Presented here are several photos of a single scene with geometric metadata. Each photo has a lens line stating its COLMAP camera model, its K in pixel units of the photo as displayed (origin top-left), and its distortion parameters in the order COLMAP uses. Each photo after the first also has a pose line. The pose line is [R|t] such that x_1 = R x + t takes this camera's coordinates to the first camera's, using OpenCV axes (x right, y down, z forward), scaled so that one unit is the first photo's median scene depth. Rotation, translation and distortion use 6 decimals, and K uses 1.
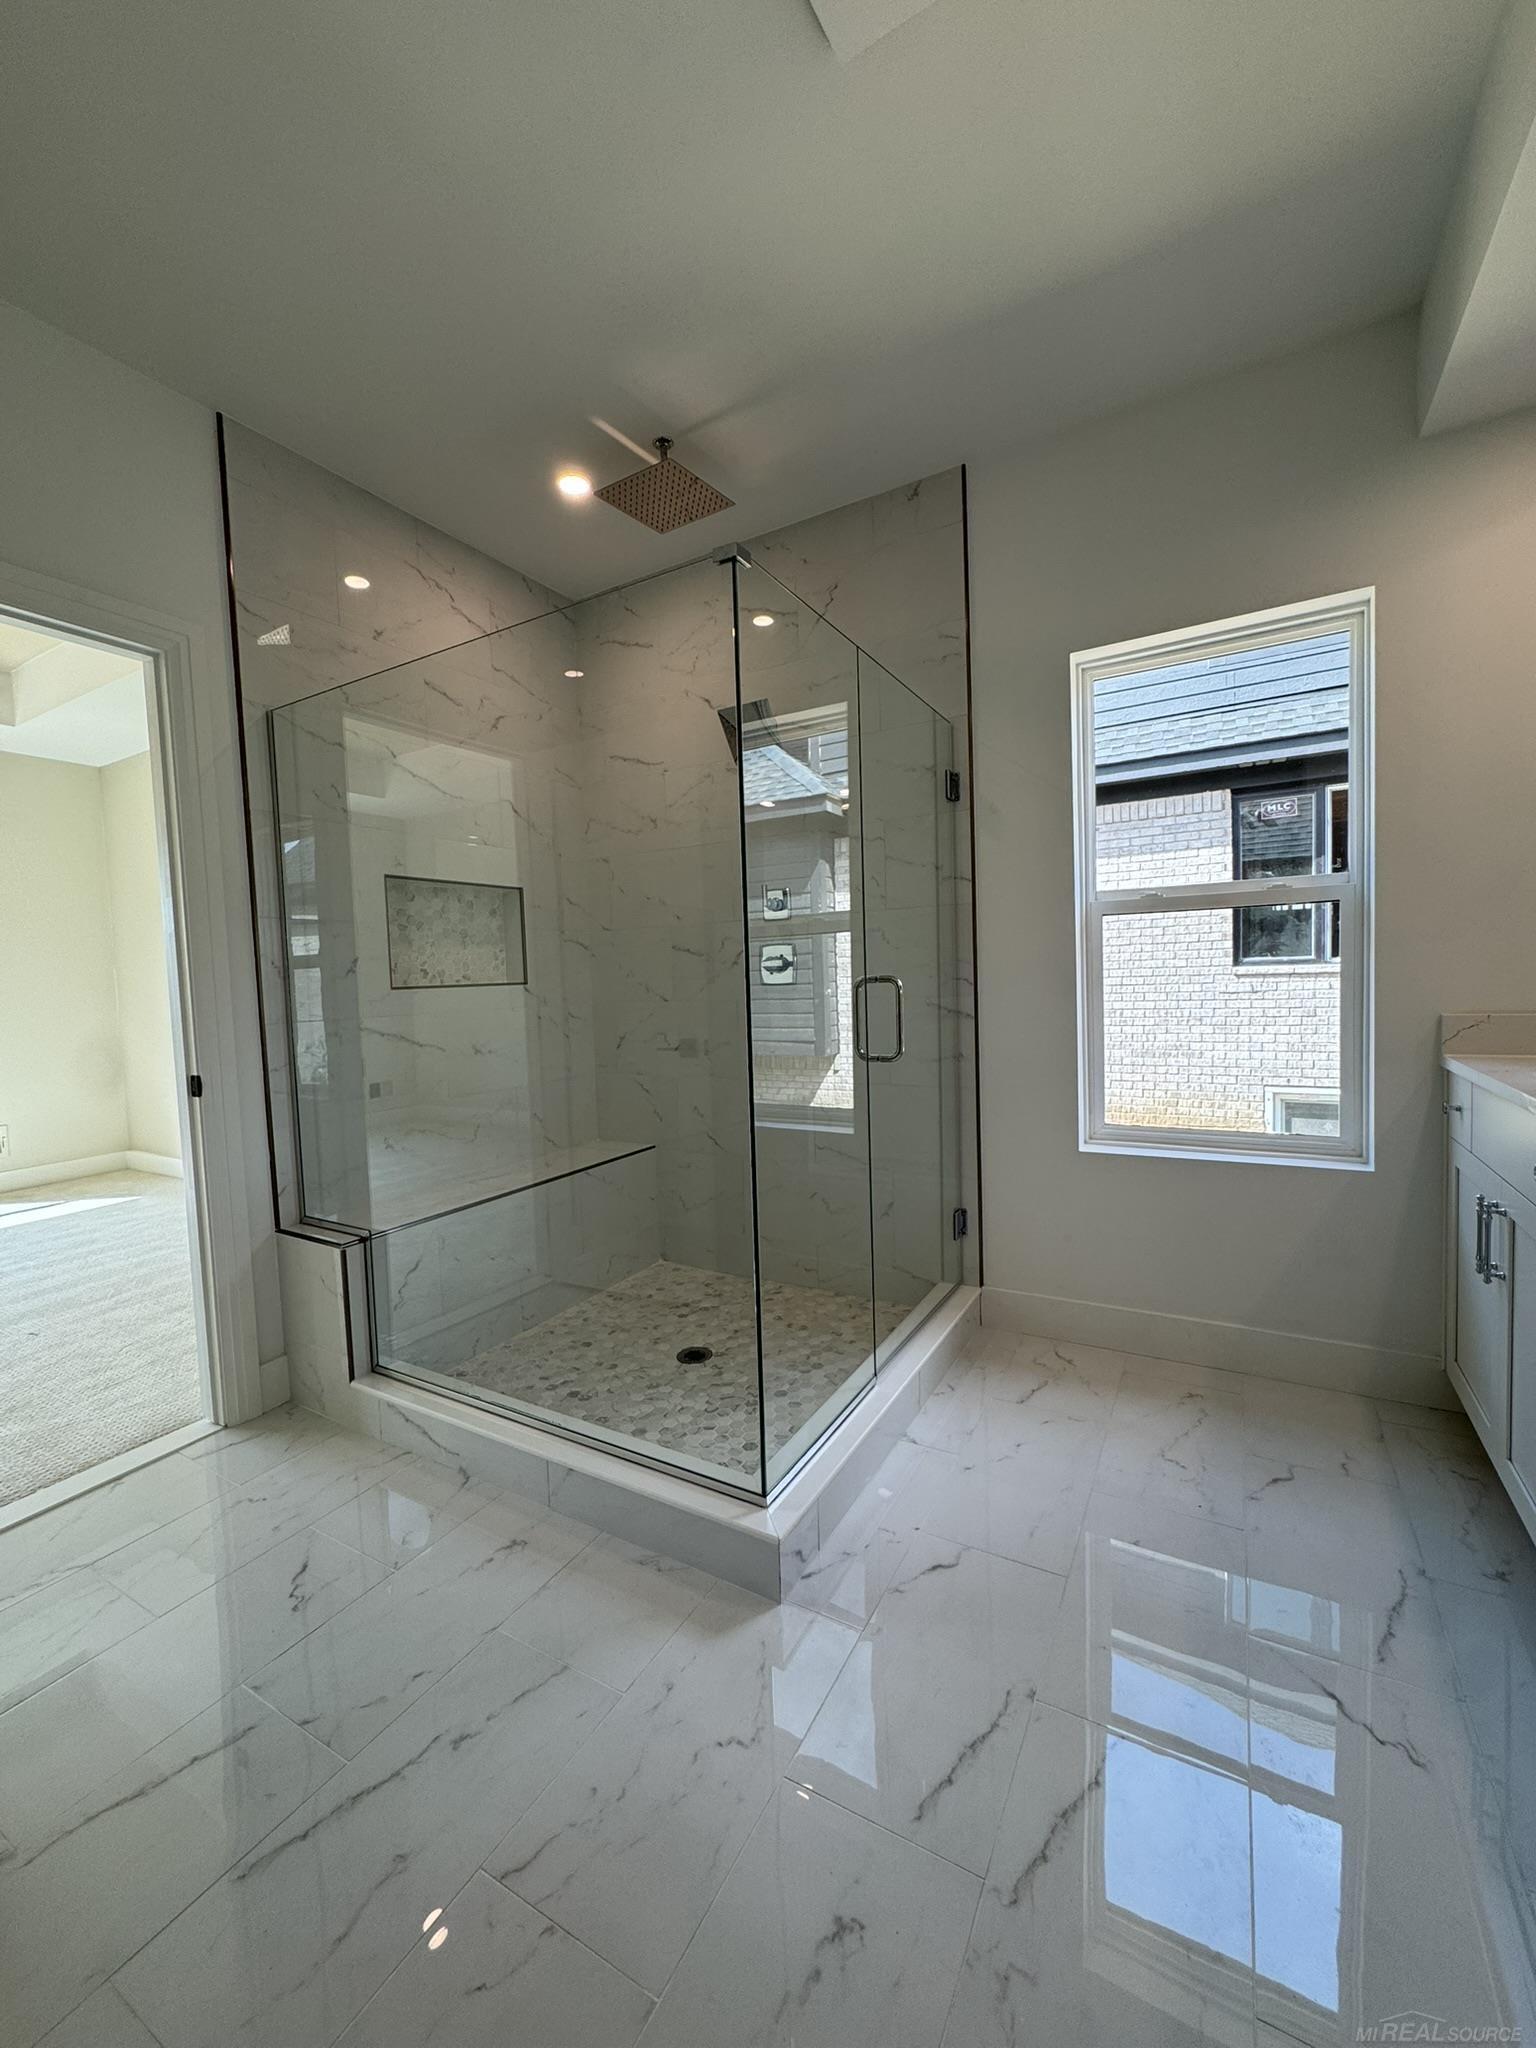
lens RADIAL K [[816.3, 0, 768.3], [0, 816.3, 1025.6], [0, 0, 1]] dist [-0.002954, -0.000545]
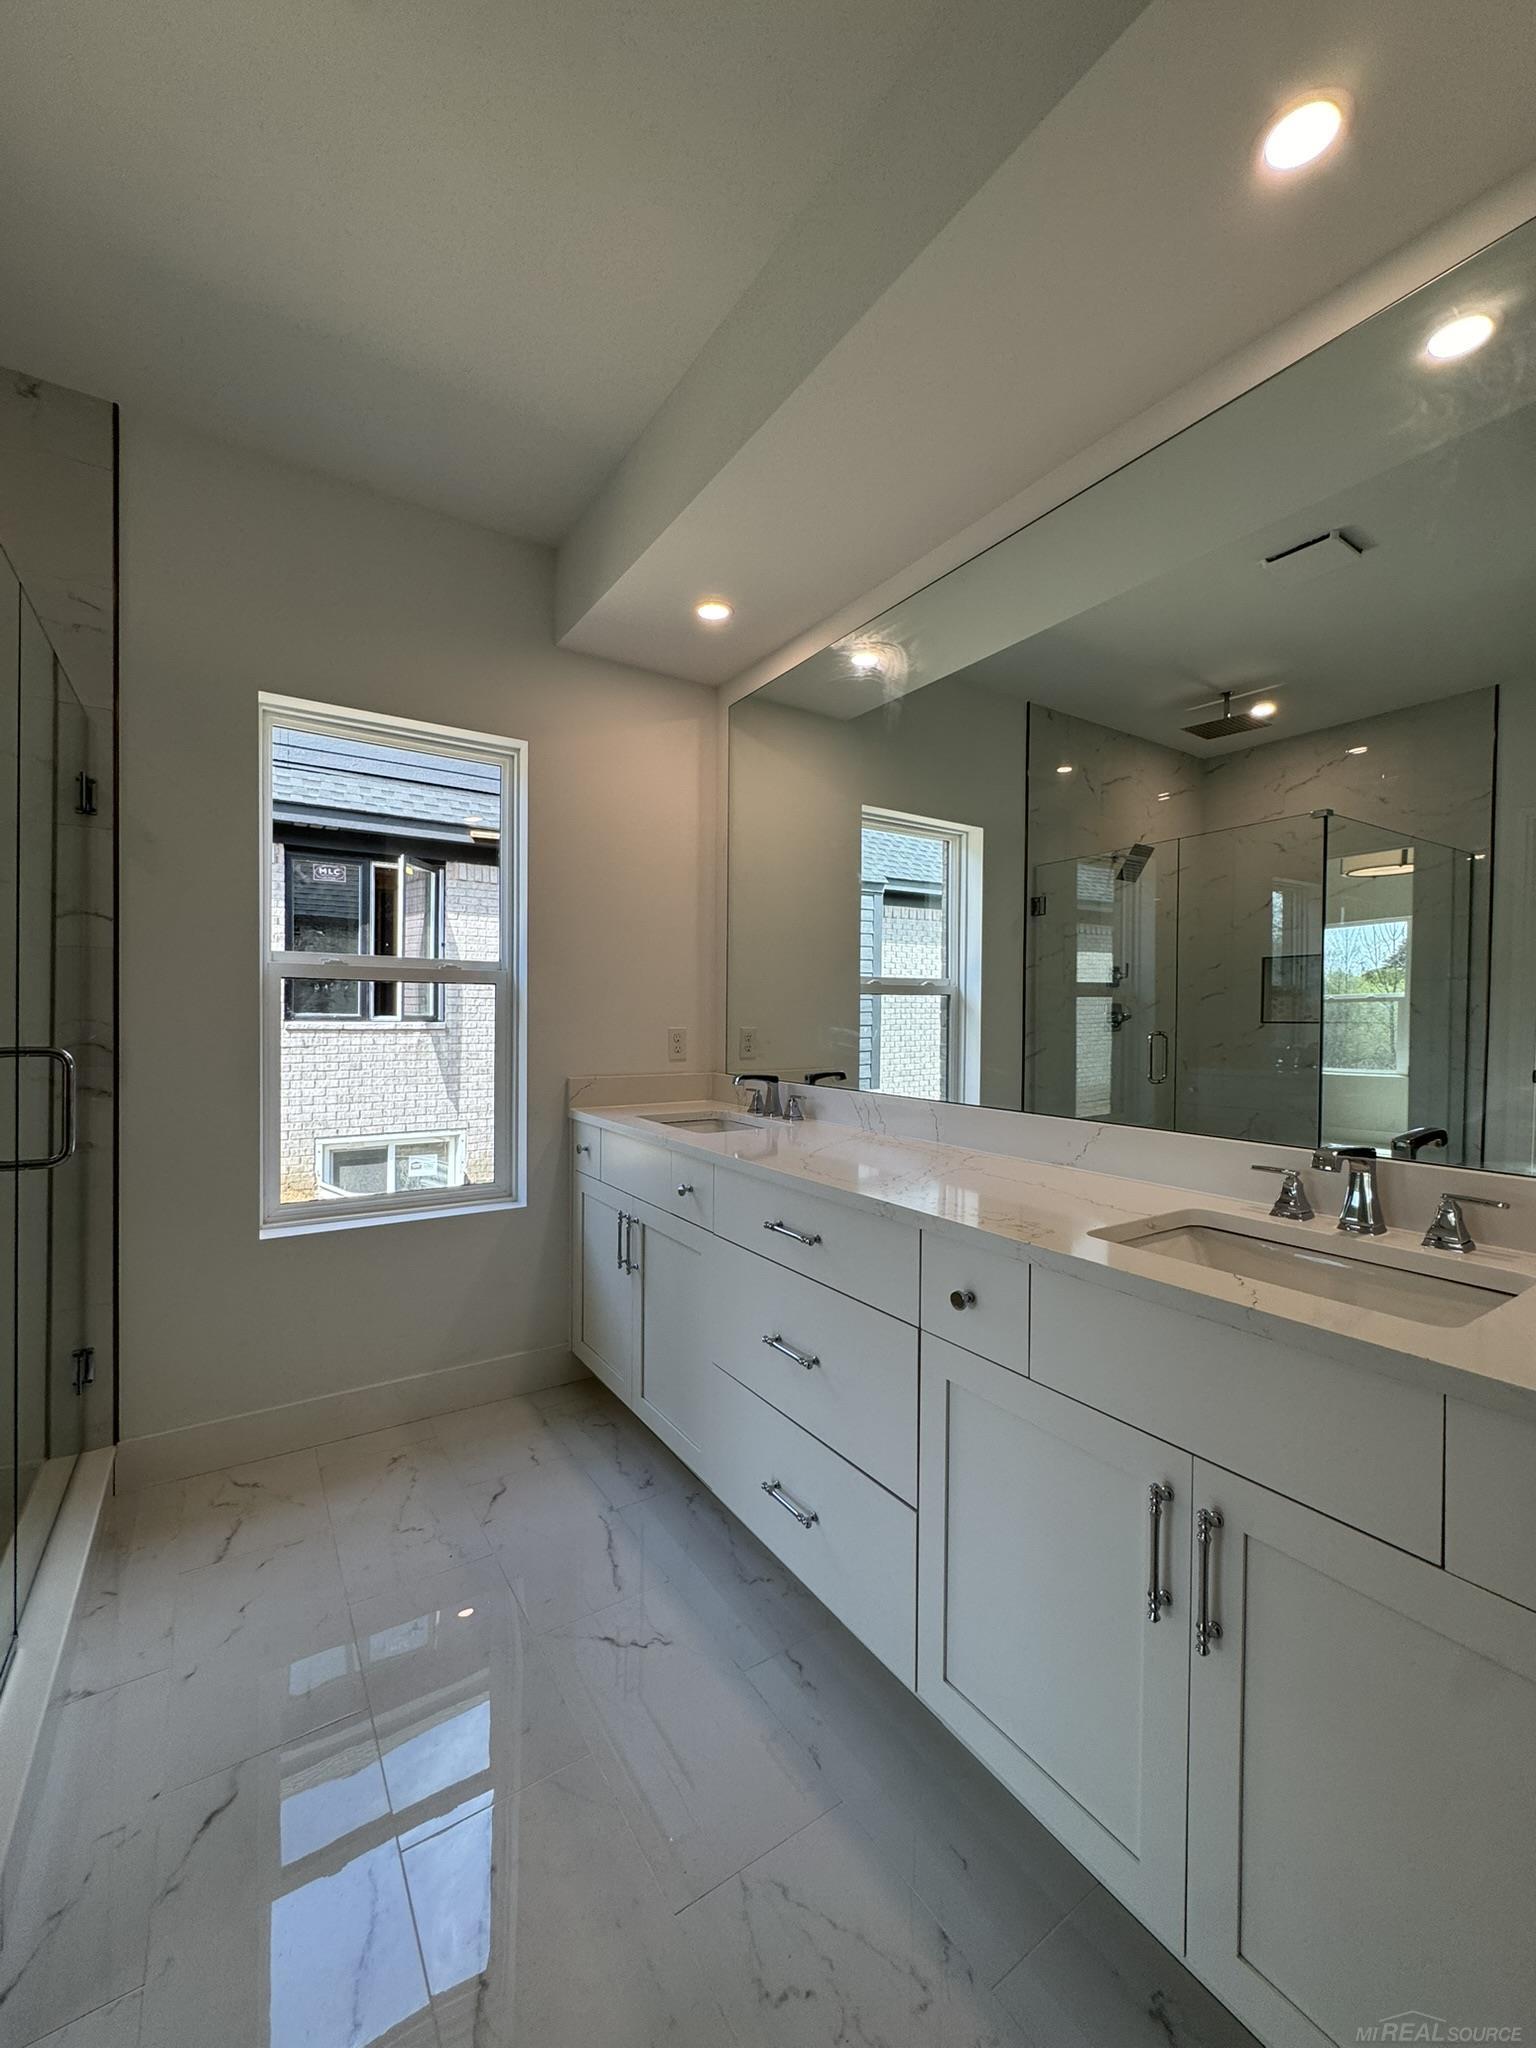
lens RADIAL K [[816.3, 0, 771.7], [0, 816.3, 1023.6], [0, 0, 1]] dist [-0.002954, -0.000545]
pose [[0.440833, 0.029538, 0.897103, -0.161707], [0.025907, 0.998623, -0.045612, -0.024112], [-0.897215, 0.043348, 0.439461, 0.088244]]
